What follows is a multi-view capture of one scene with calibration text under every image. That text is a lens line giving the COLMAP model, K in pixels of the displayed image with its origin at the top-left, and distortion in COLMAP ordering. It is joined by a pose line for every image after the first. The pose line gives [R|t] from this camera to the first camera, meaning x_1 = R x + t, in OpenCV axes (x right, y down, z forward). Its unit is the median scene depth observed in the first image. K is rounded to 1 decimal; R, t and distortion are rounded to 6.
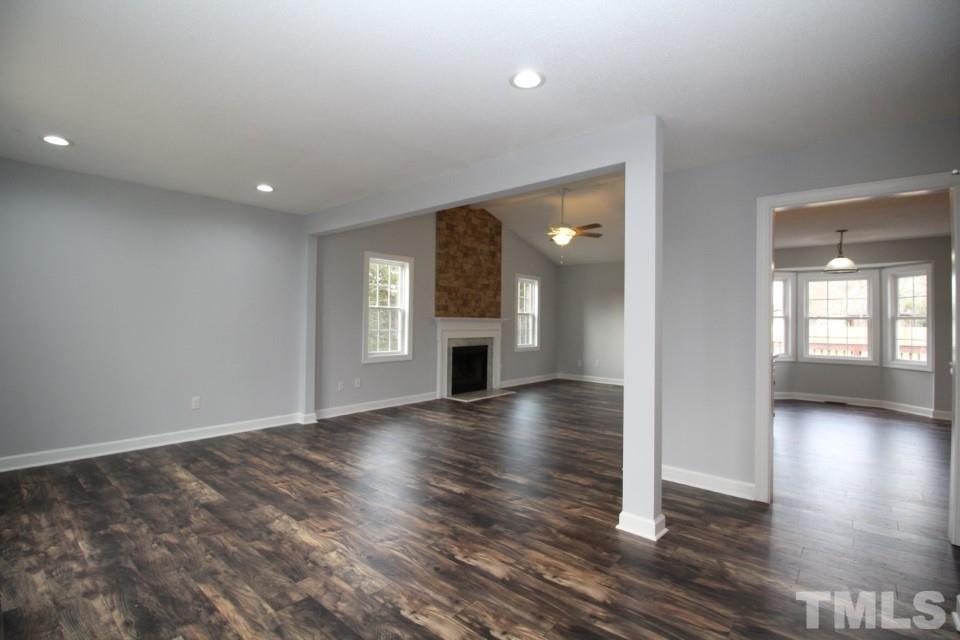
lens RADIAL K [[444.8, 0, 479.4], [0, 444.8, 314.7], [0, 0, 1]] dist [-0.004266, -0.008615]
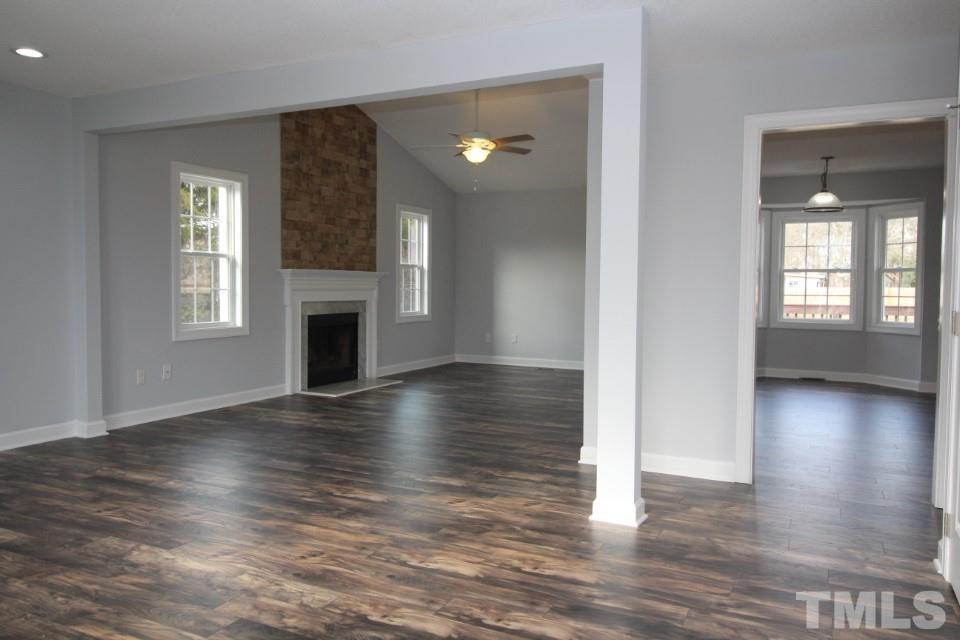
lens RADIAL K [[716.4, 0, 478.8], [0, 716.4, 314.5], [0, 0, 1]] dist [0.016738, -0.014538]
pose [[0.968807, -0.014968, 0.247364, -0.090771], [0.000349, 0.998256, 0.059040, 0.011423], [-0.247816, -0.057112, 0.967122, -0.088721]]
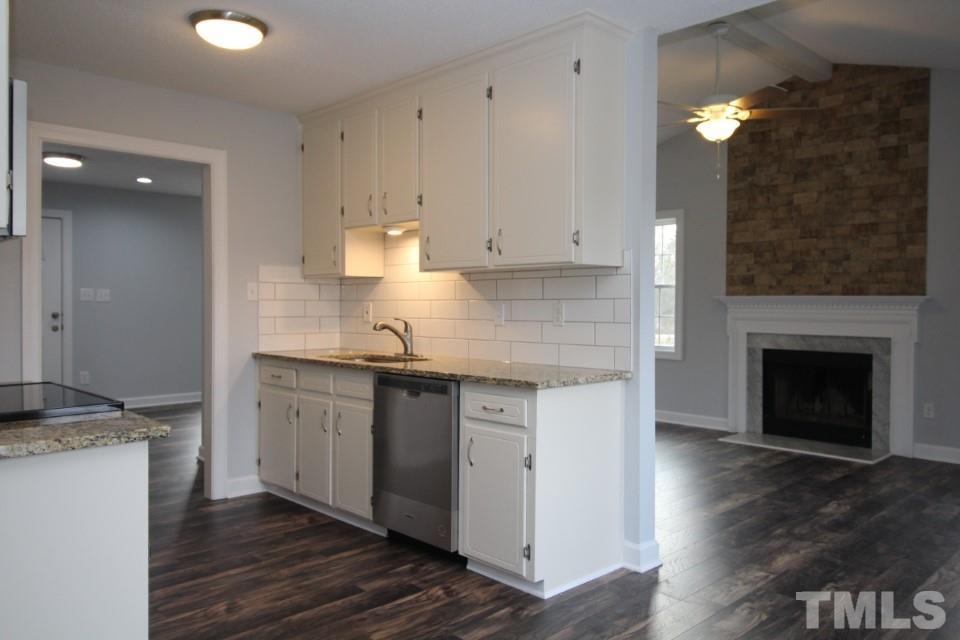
lens RADIAL K [[716.4, 0, 476.8], [0, 716.4, 311.5], [0, 0, 1]] dist [0.016738, -0.014538]
pose [[-0.093795, -0.000169, -0.995592, 1.026196], [0.006973, 0.999975, -0.000827, 0.027877], [0.995567, -0.007020, -0.093792, 0.843157]]
